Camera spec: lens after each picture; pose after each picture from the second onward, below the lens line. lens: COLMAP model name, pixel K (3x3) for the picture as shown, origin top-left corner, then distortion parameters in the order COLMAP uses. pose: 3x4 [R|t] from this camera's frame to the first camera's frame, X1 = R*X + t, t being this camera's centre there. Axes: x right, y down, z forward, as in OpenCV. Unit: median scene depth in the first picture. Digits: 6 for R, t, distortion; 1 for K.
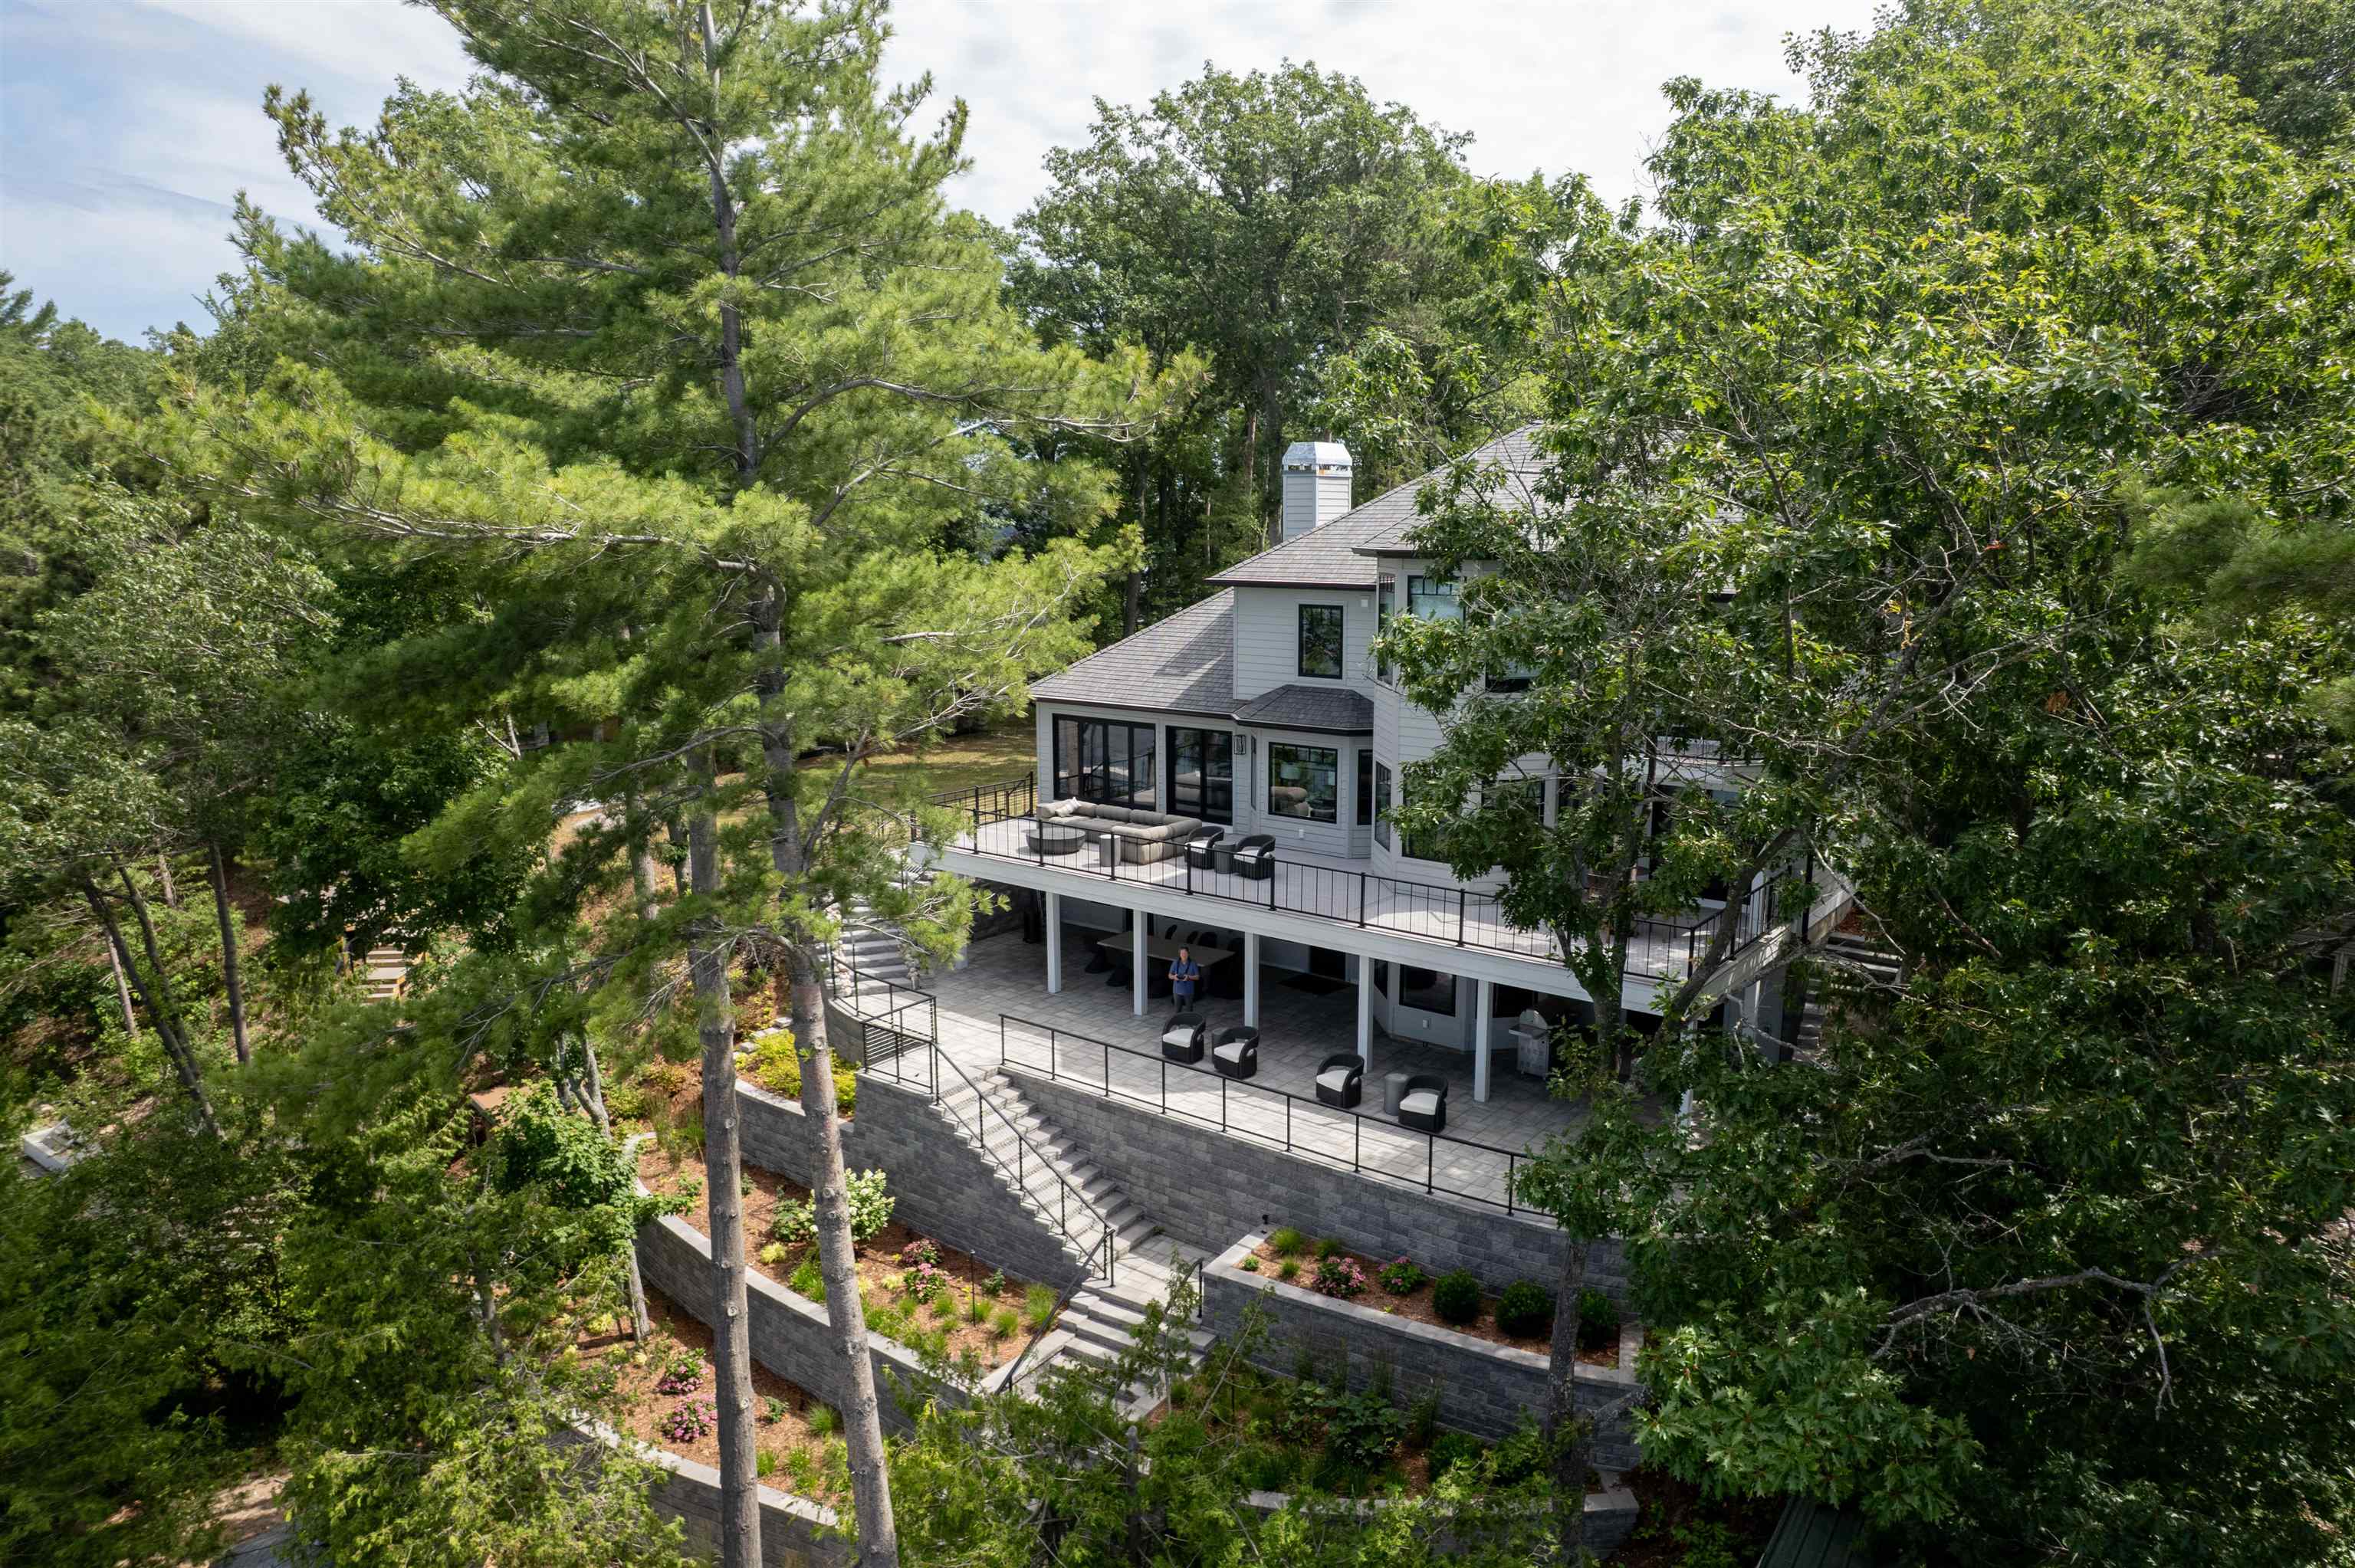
lens RADIAL K [[1493.1, 0, 1218.9], [0, 1493.1, 784.1], [0, 0, 1]] dist [-0.043148, -0.000185]
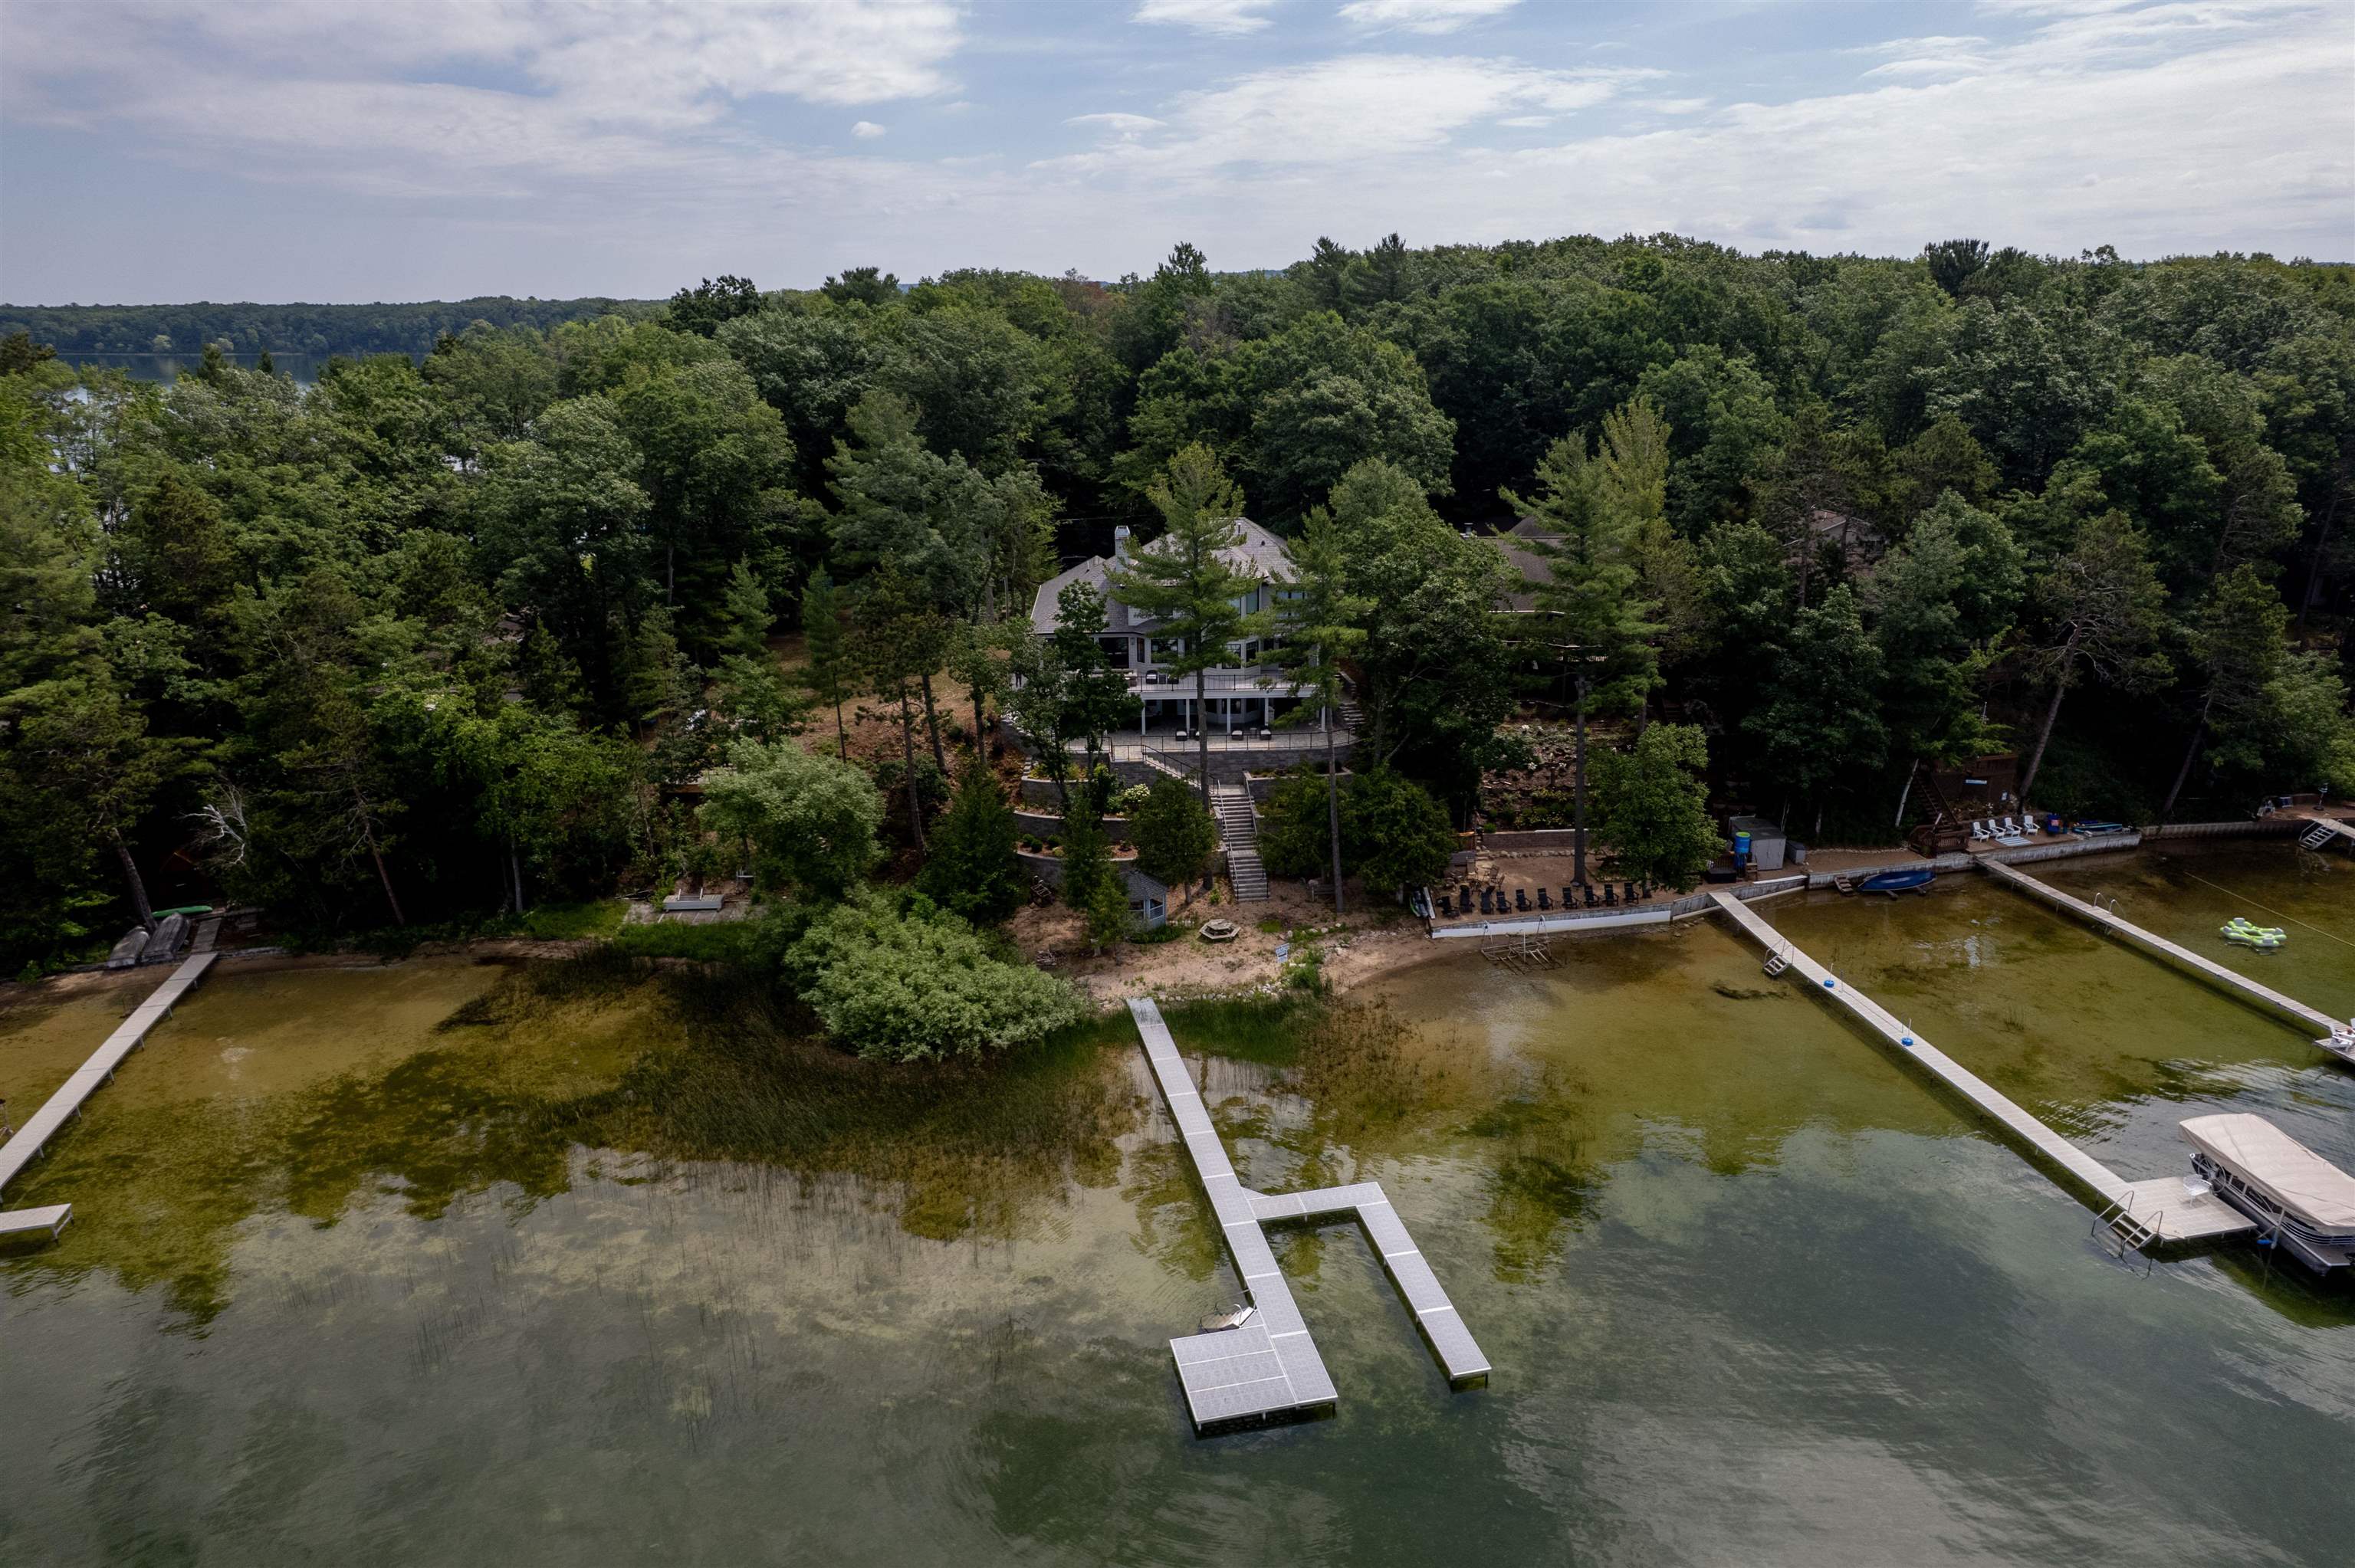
lens RADIAL K [[1493.1, 0, 1218.9], [0, 1493.1, 784.1], [0, 0, 1]] dist [-0.043148, -0.000185]
pose [[0.760864, -0.200753, 0.617077, -1.847846], [0.116874, 0.977786, 0.173995, -0.260600], [-0.638300, -0.060266, 0.767425, -1.424596]]
